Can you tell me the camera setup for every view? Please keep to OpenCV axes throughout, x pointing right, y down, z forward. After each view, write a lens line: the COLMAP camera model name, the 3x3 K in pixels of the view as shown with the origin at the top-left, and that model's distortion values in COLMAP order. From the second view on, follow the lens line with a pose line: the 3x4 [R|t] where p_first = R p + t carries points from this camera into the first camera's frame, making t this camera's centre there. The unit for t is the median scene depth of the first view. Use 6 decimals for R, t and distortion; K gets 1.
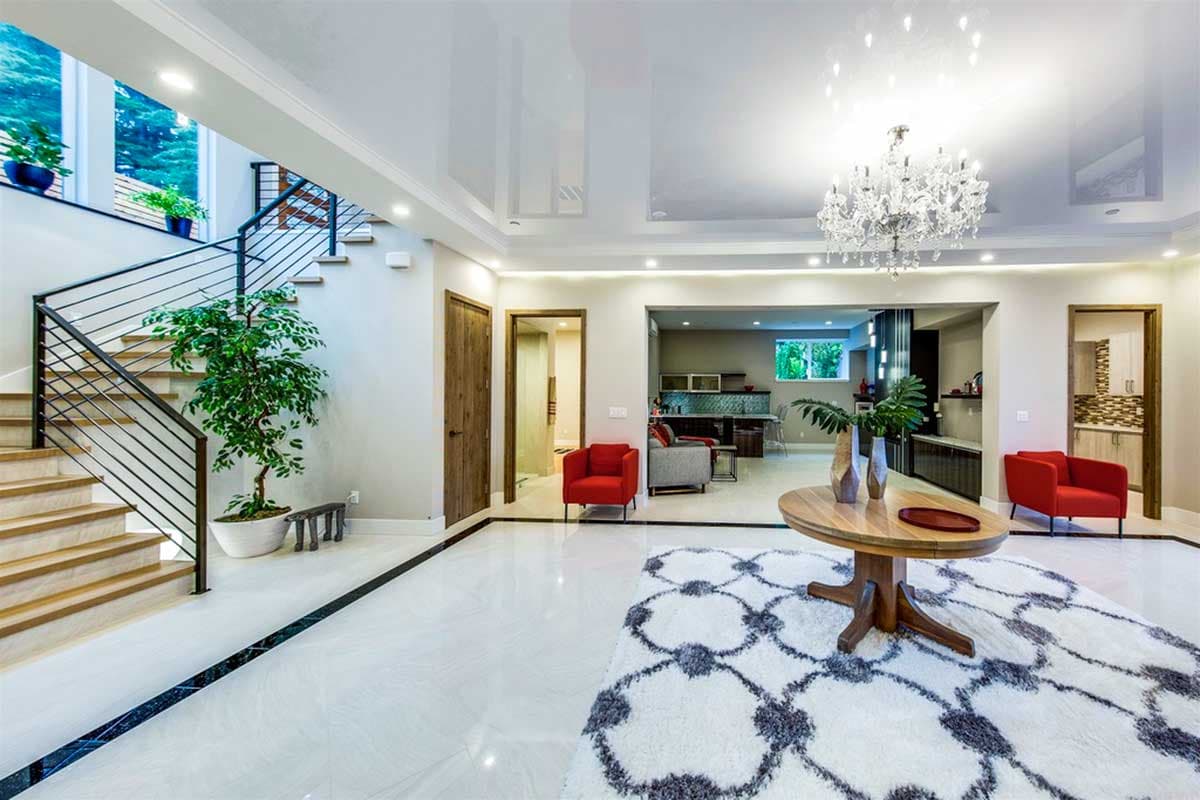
lens RADIAL K [[937.2, 0, 600.0], [0, 937.2, 400.0], [0, 0, 1]] dist [0.000236, 0.000183]
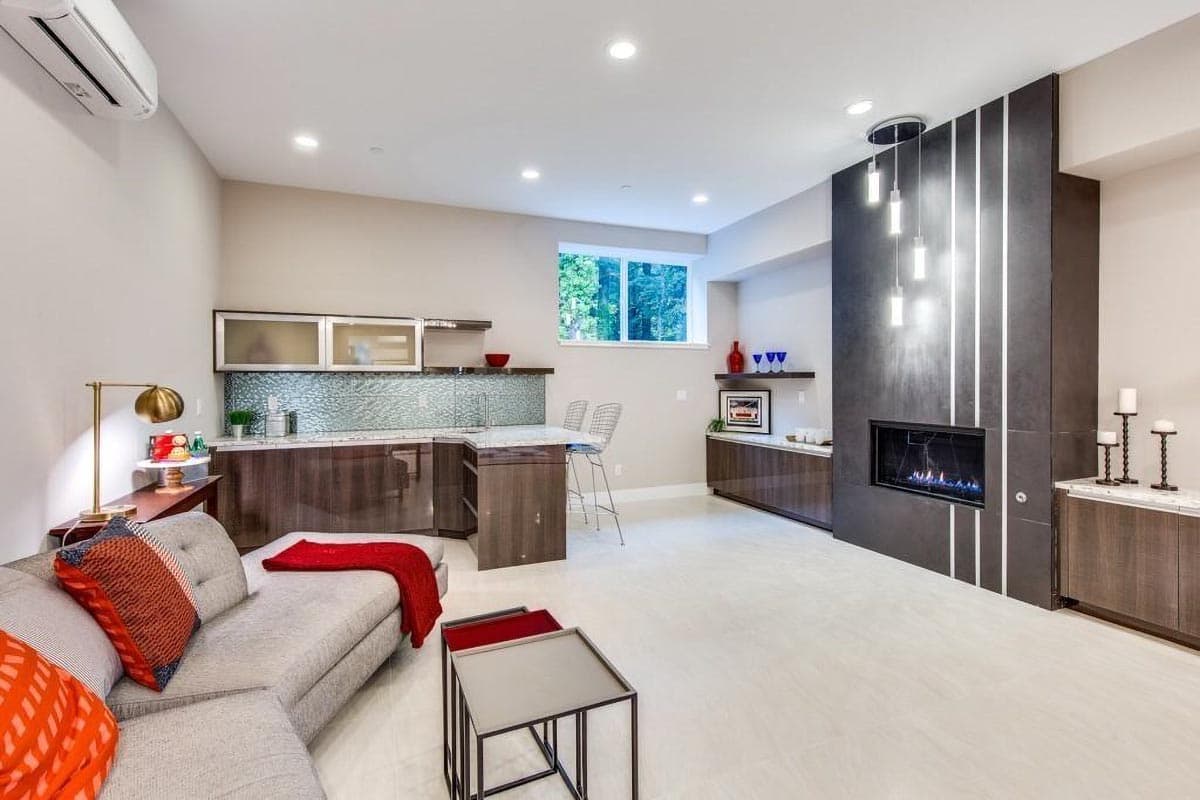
lens RADIAL K [[510.2, 0, 600.0], [0, 510.2, 400.0], [0, 0, 1]] dist [0.000208, 0.000010]
pose [[0.845138, -0.027016, 0.533865, 0.084074], [0.018389, 0.999600, 0.021473, 0.000009], [-0.534232, -0.008330, 0.845297, 0.816274]]
